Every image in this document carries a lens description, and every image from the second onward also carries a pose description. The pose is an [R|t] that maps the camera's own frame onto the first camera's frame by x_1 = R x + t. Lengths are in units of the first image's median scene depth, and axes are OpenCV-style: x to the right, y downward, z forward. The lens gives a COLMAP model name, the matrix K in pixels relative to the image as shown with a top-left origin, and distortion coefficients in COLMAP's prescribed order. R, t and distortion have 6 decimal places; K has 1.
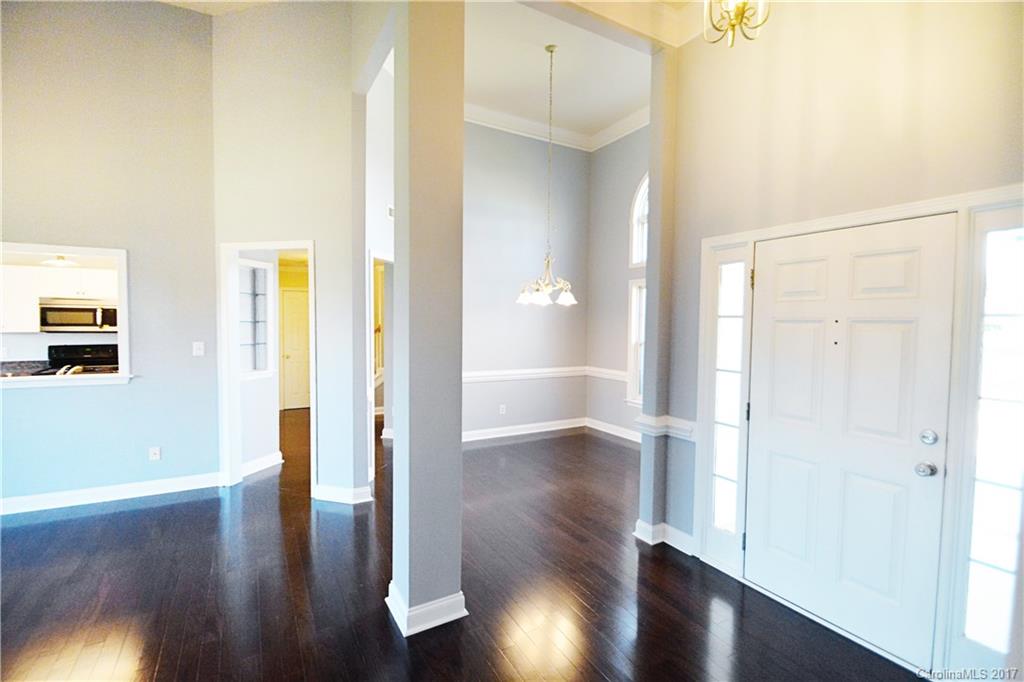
lens RADIAL K [[465.6, 0, 512.0], [0, 465.6, 341.0], [0, 0, 1]] dist [0.001643, 0.000079]
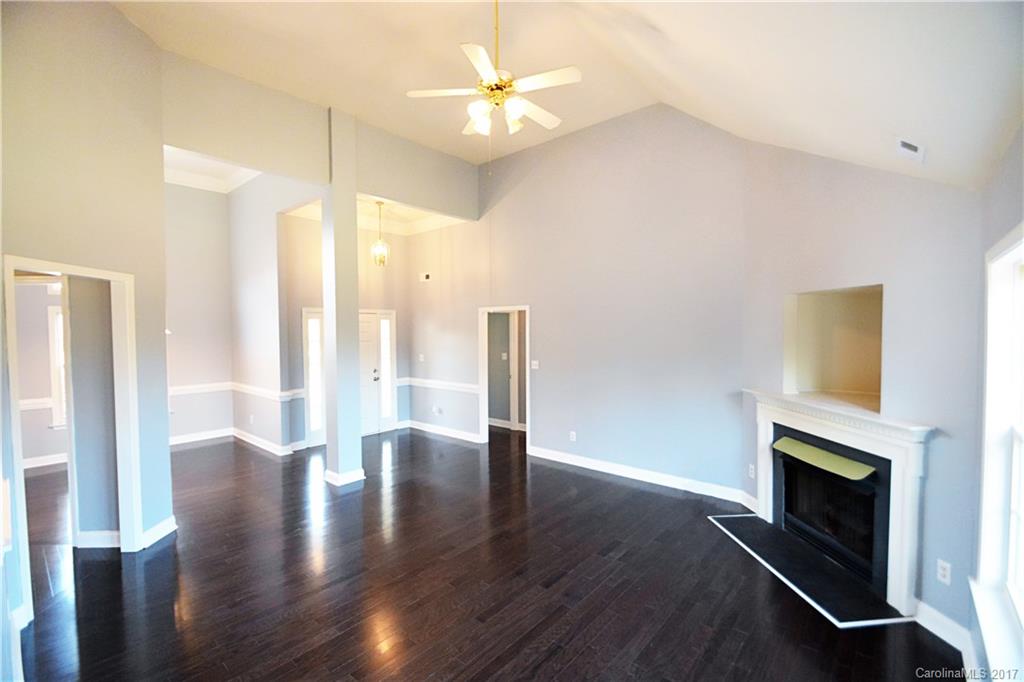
lens RADIAL K [[450.7, 0, 512.0], [0, 450.7, 341.0], [0, 0, 1]] dist [0.001185, 0.000025]
pose [[-0.311736, -0.039614, 0.949343, -1.814350], [0.043809, 0.997469, 0.056008, -0.122222], [-0.949158, 0.059050, -0.309211, 0.646611]]
